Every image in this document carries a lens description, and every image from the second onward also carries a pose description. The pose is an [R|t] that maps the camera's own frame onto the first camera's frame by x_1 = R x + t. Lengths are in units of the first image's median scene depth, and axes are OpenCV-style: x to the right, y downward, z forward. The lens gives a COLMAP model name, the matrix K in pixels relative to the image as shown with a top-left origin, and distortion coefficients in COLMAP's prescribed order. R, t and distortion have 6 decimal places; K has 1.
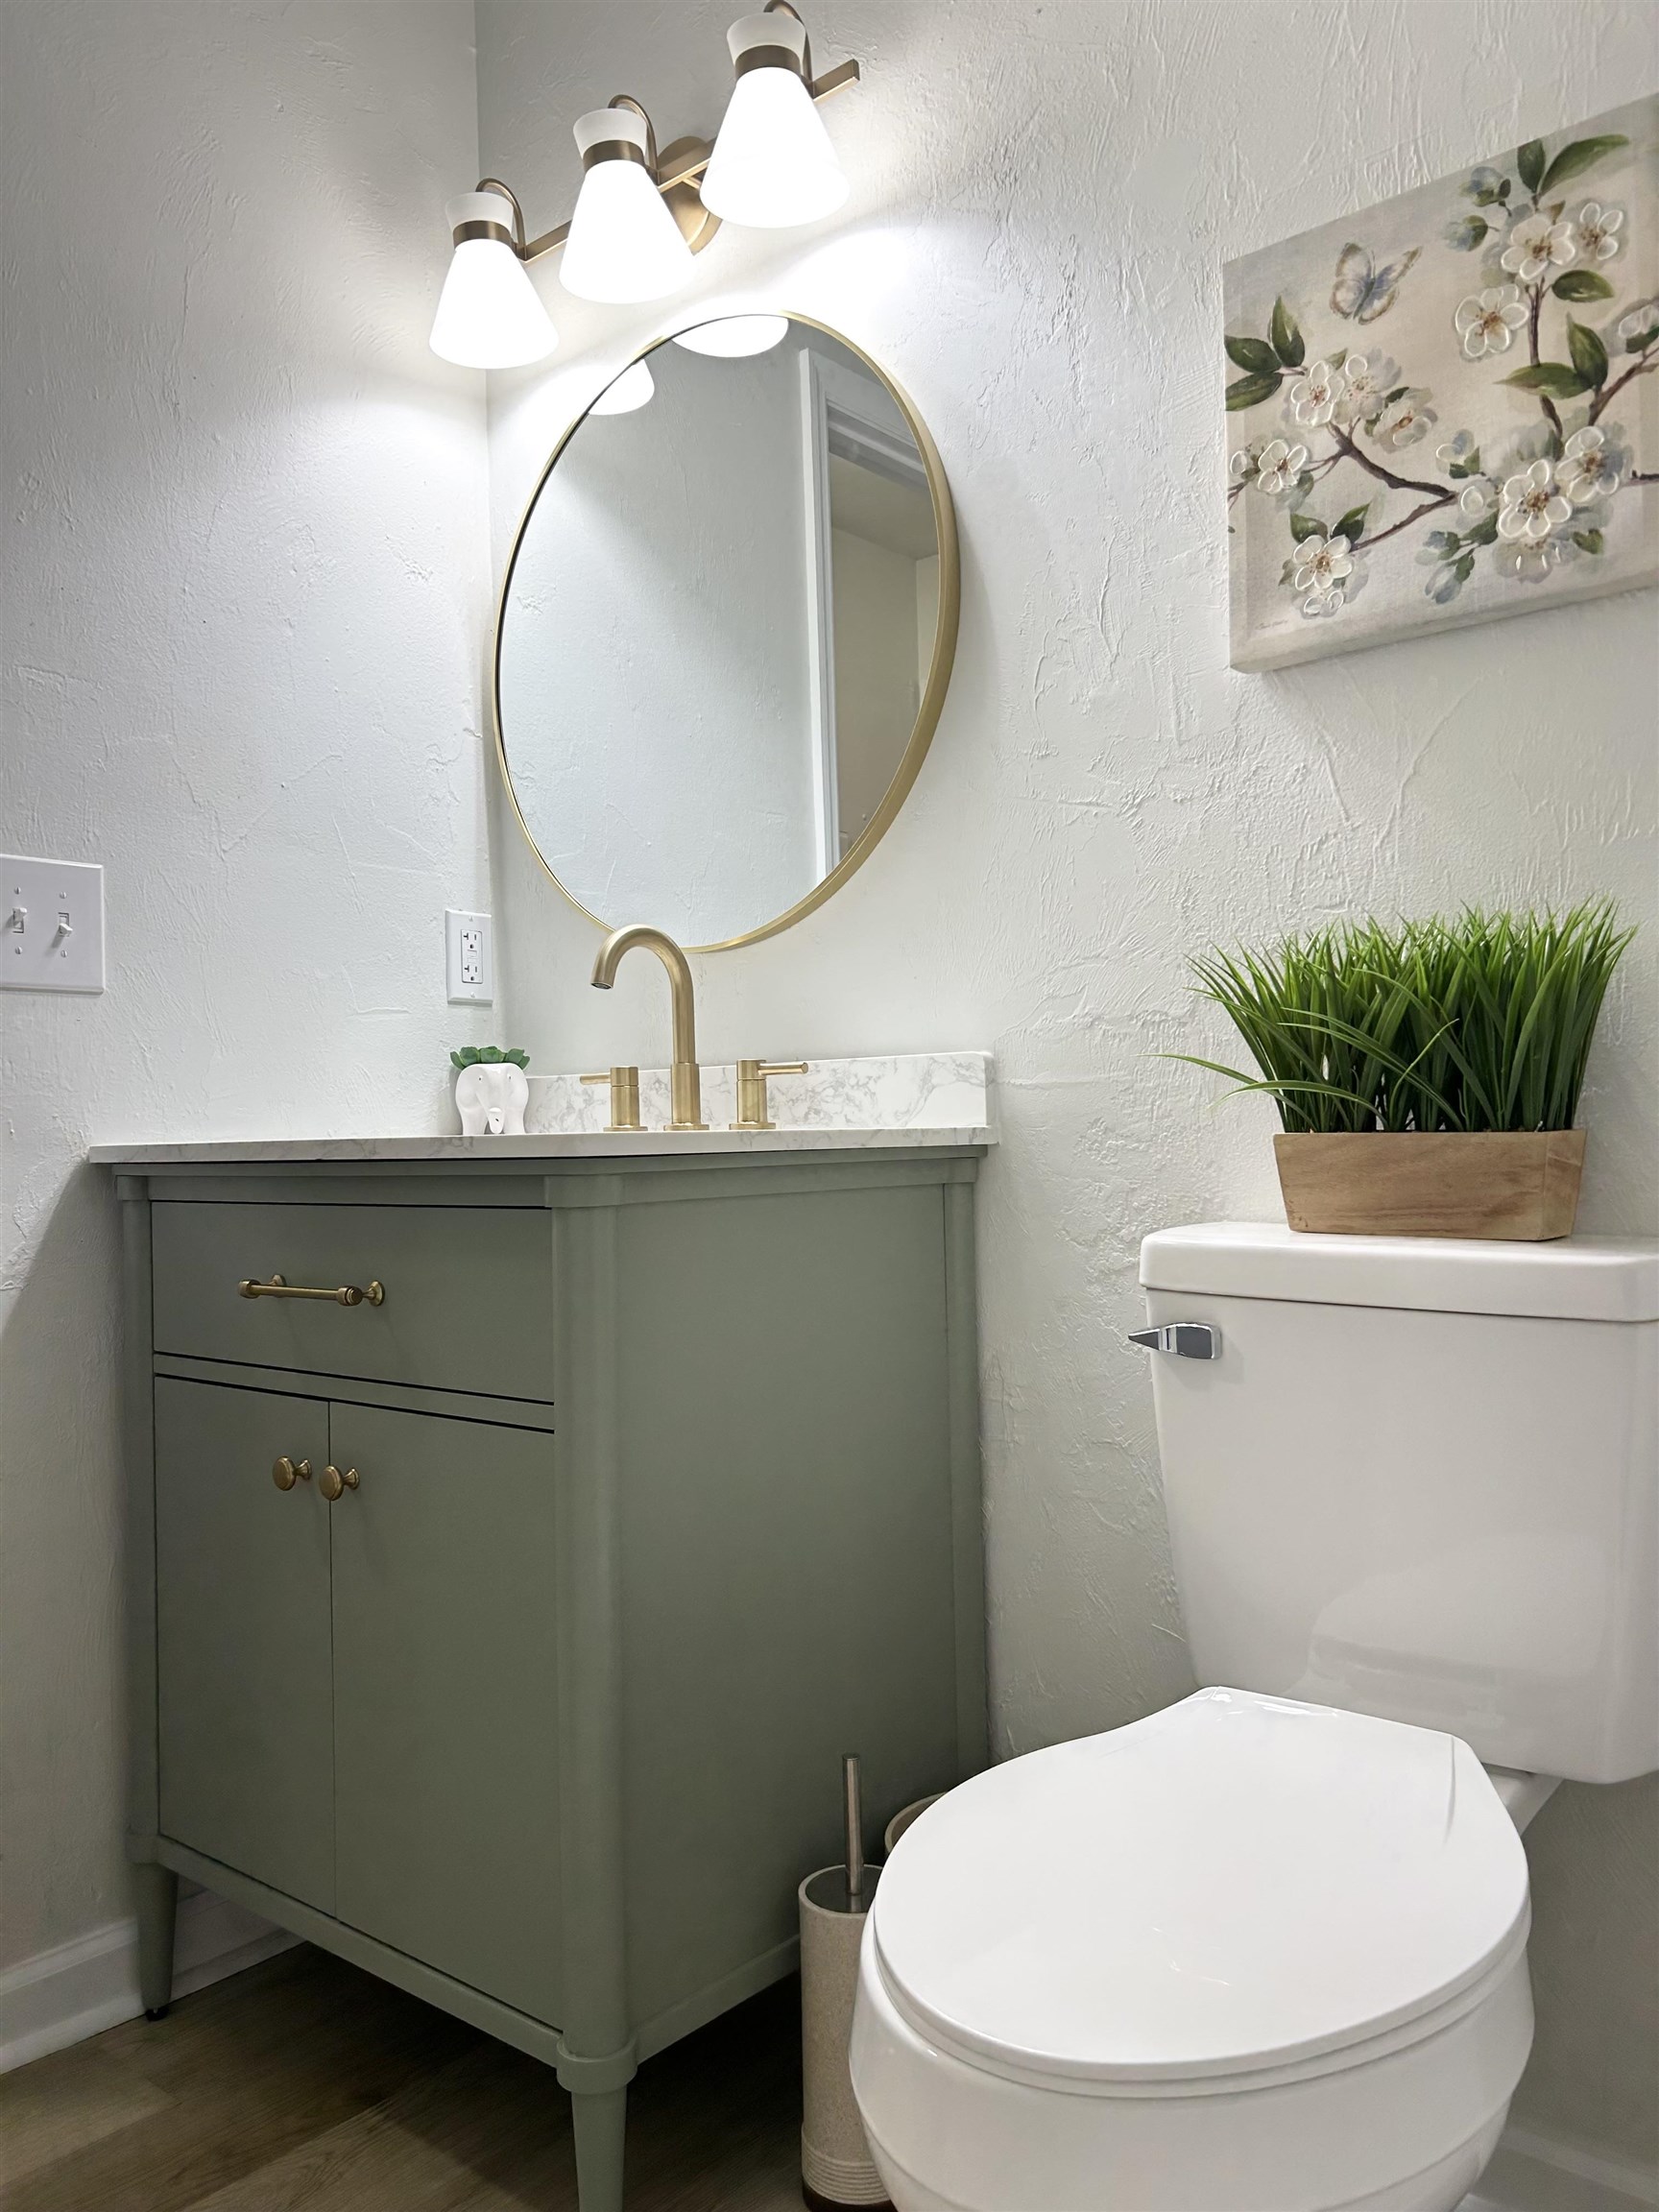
lens RADIAL K [[1659.7, 0, 813.3], [0, 1659.7, 1095.1], [0, 0, 1]] dist [0.053082, -0.058528]
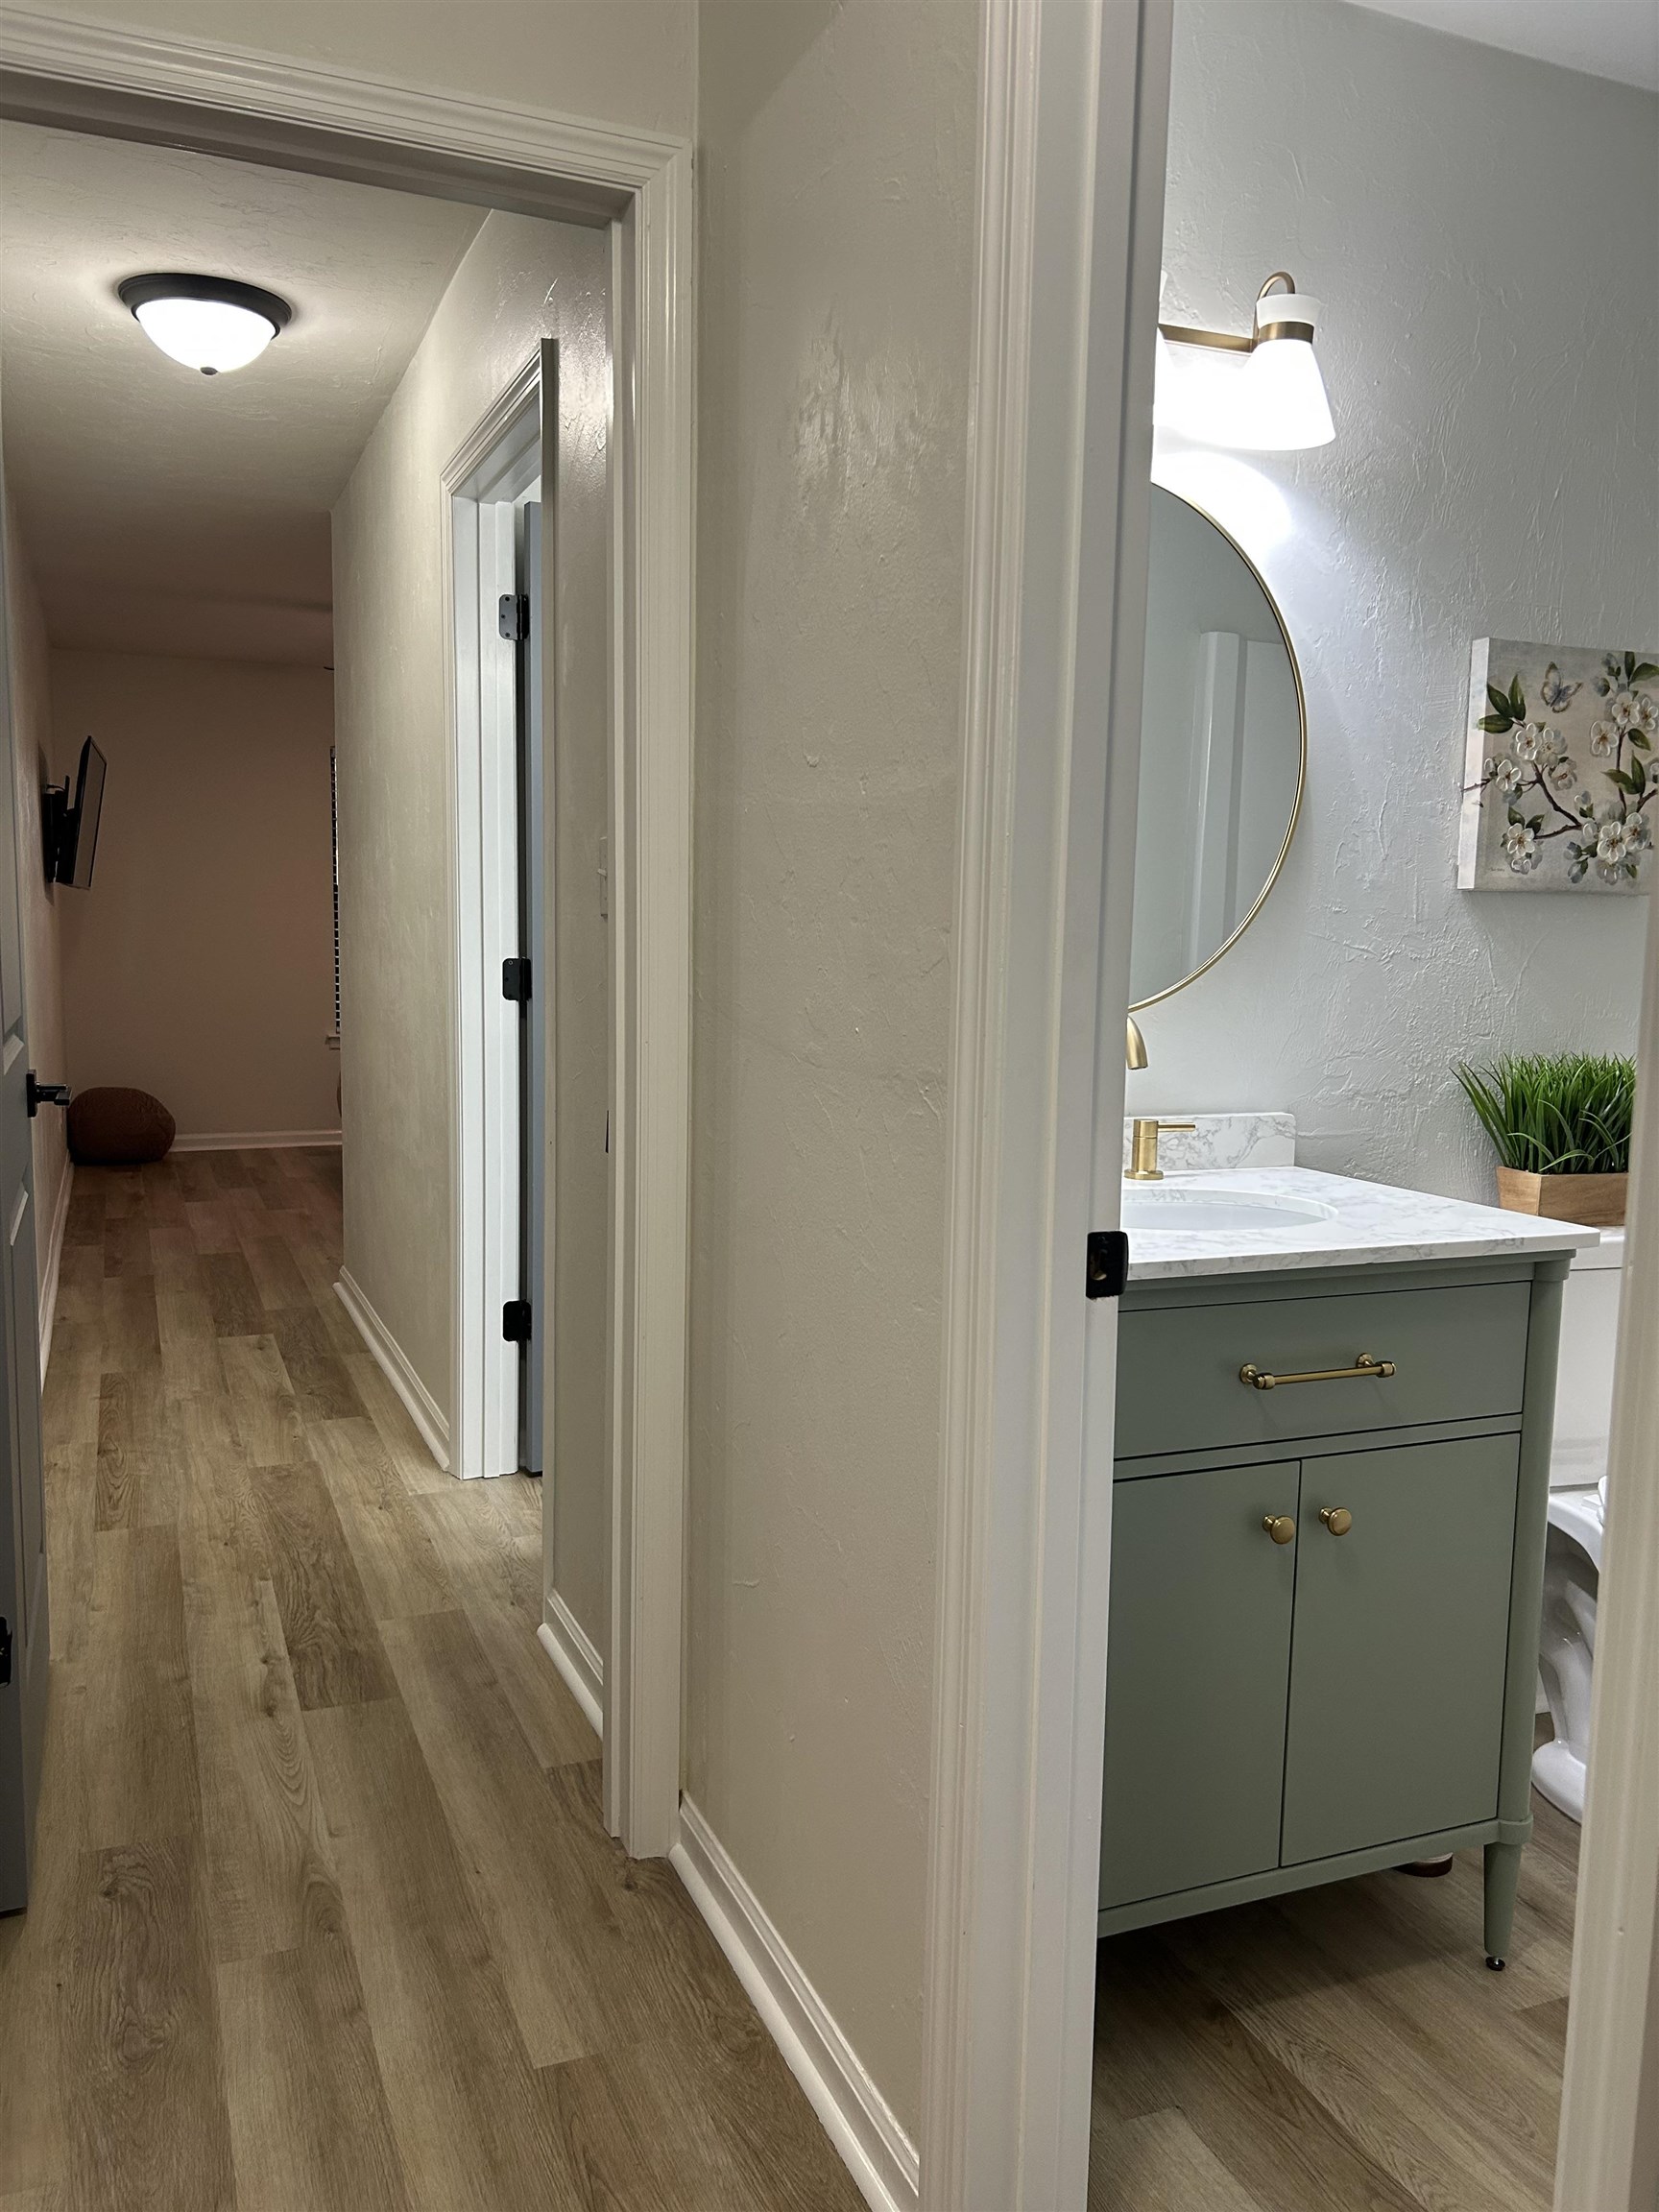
lens RADIAL K [[1659.7, 0, 844.0], [0, 1659.7, 1107.4], [0, 0, 1]] dist [0.053082, -0.058528]
pose [[0.450062, -0.061835, 0.890854, -1.569100], [-0.049055, 0.994381, 0.093804, -0.171550], [-0.891649, -0.085918, 0.444500, 0.829553]]
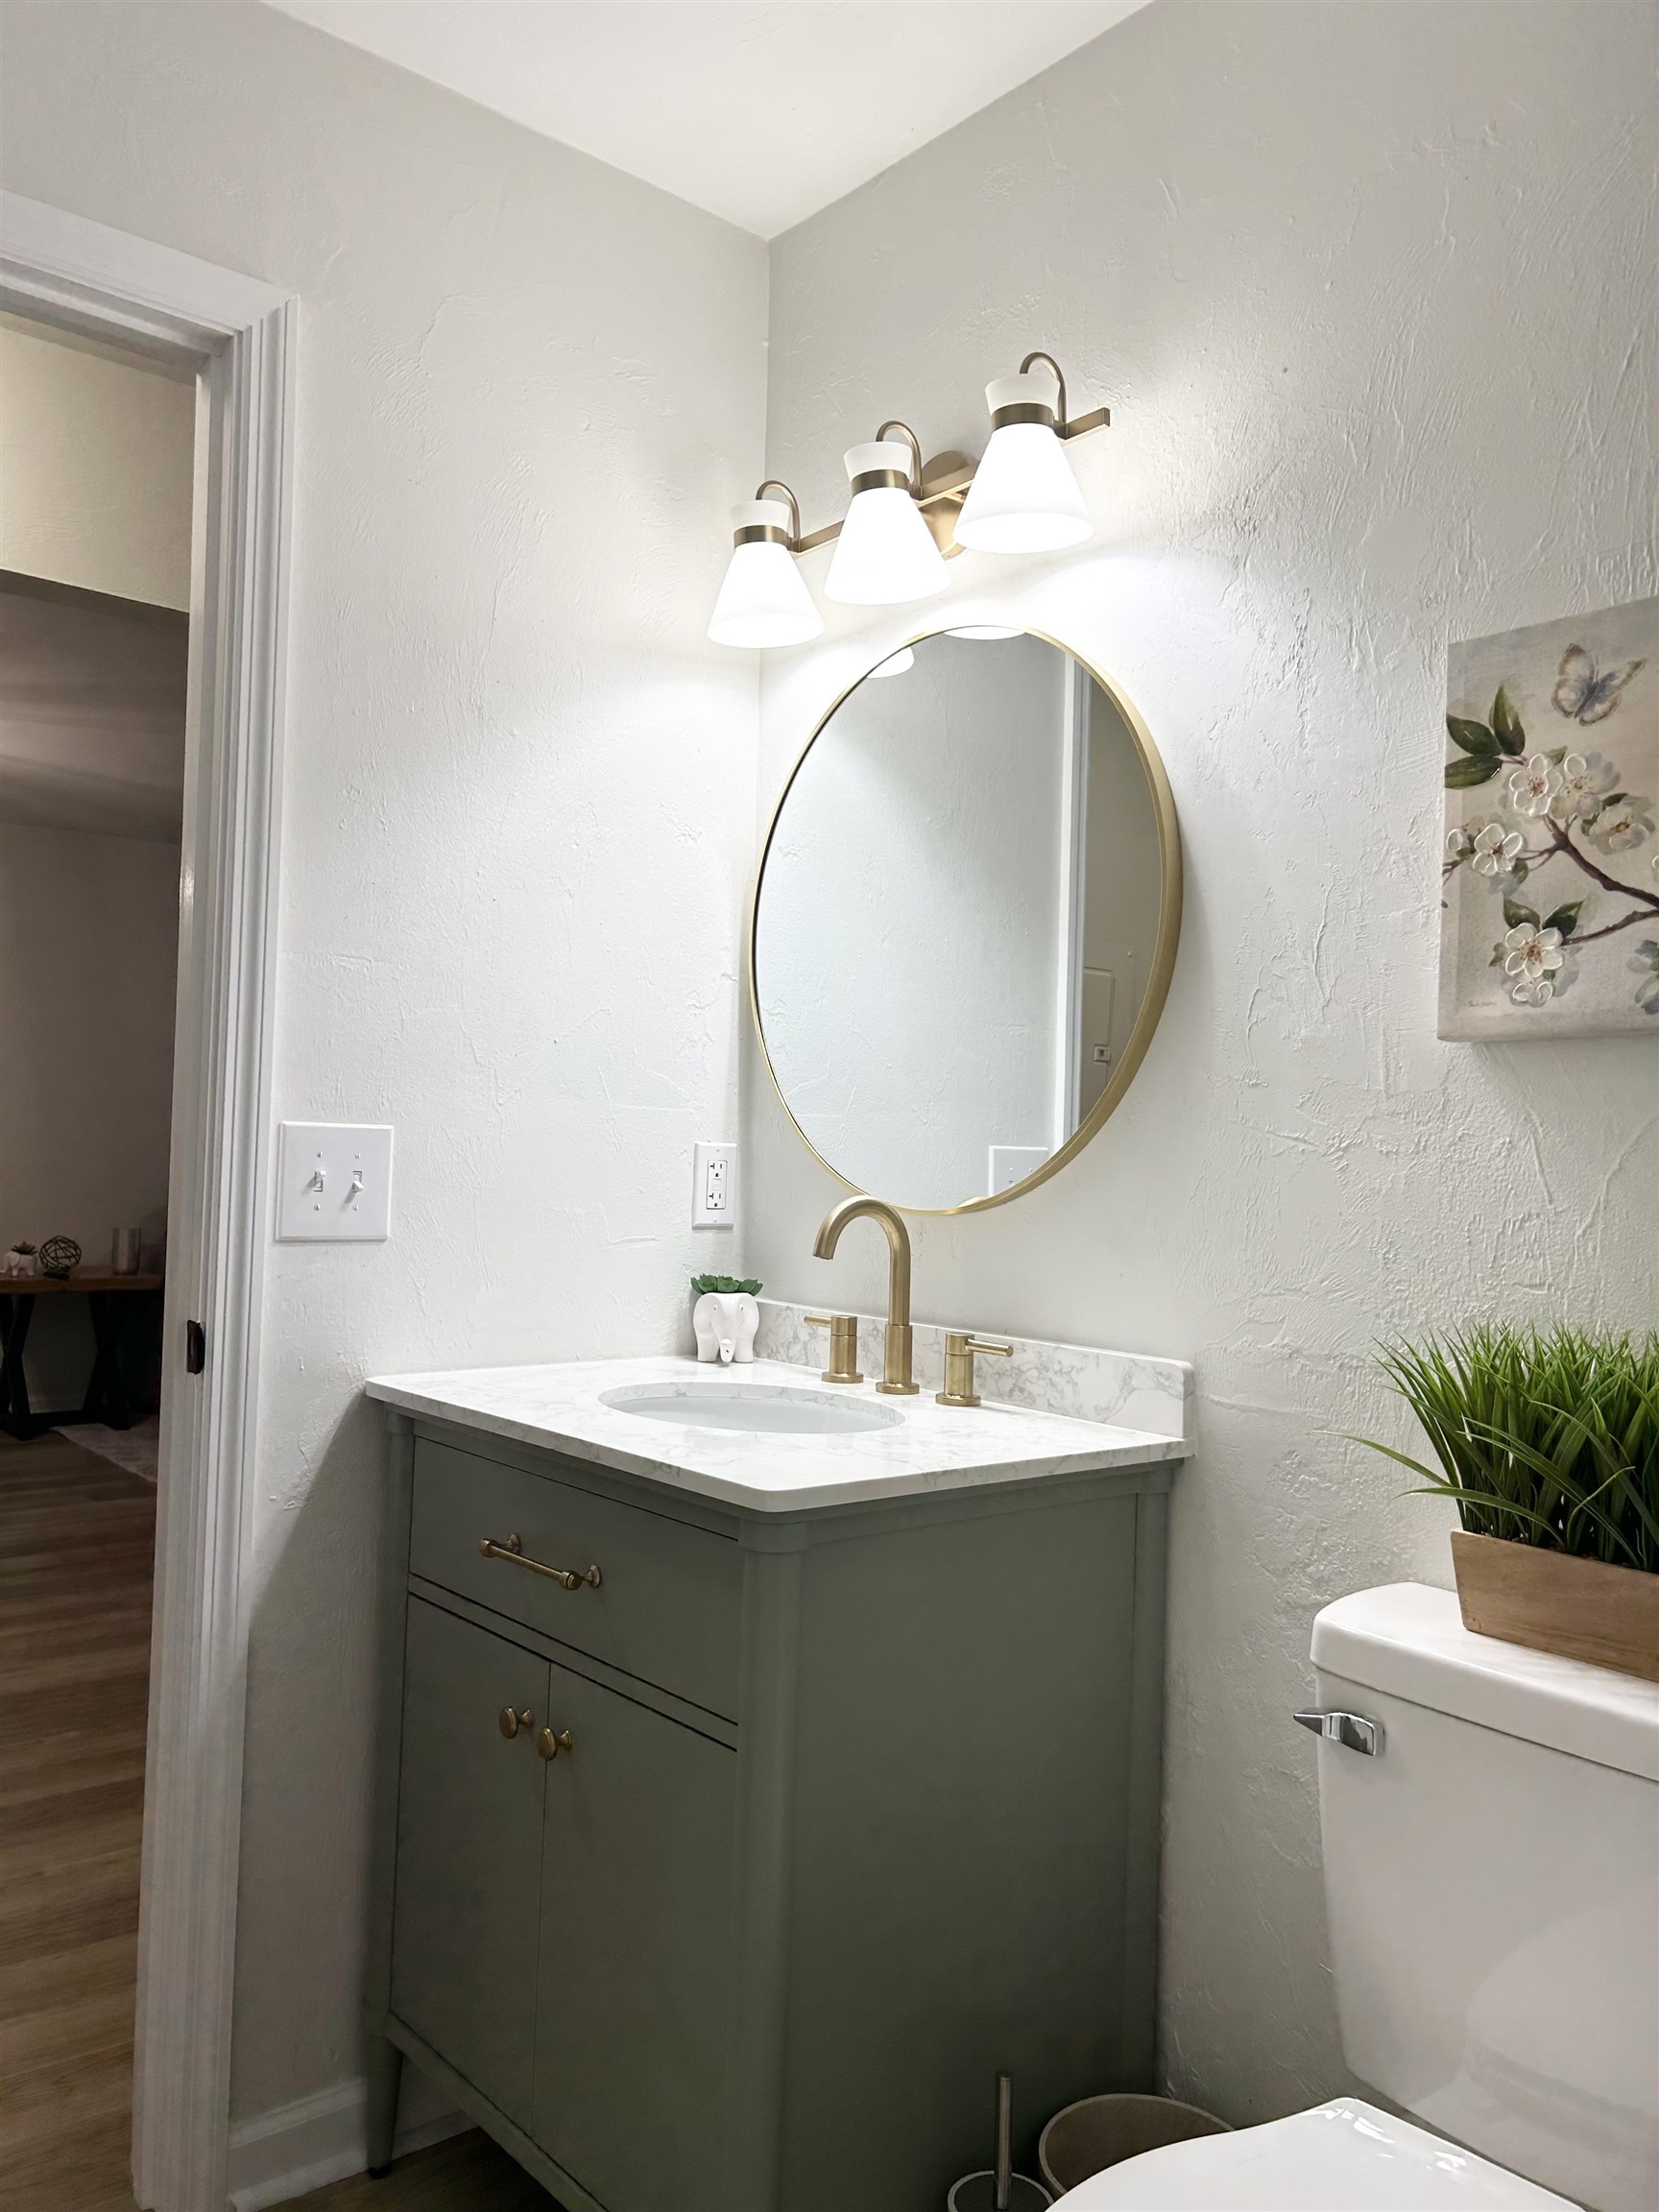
lens RADIAL K [[1659.7, 0, 807.1], [0, 1659.7, 1092.6], [0, 0, 1]] dist [0.053082, -0.058528]
pose [[0.983656, 0.049093, -0.173235, 0.051916], [-0.052307, 0.998532, -0.014034, -0.195584], [0.172292, 0.022866, 0.984781, -0.068547]]
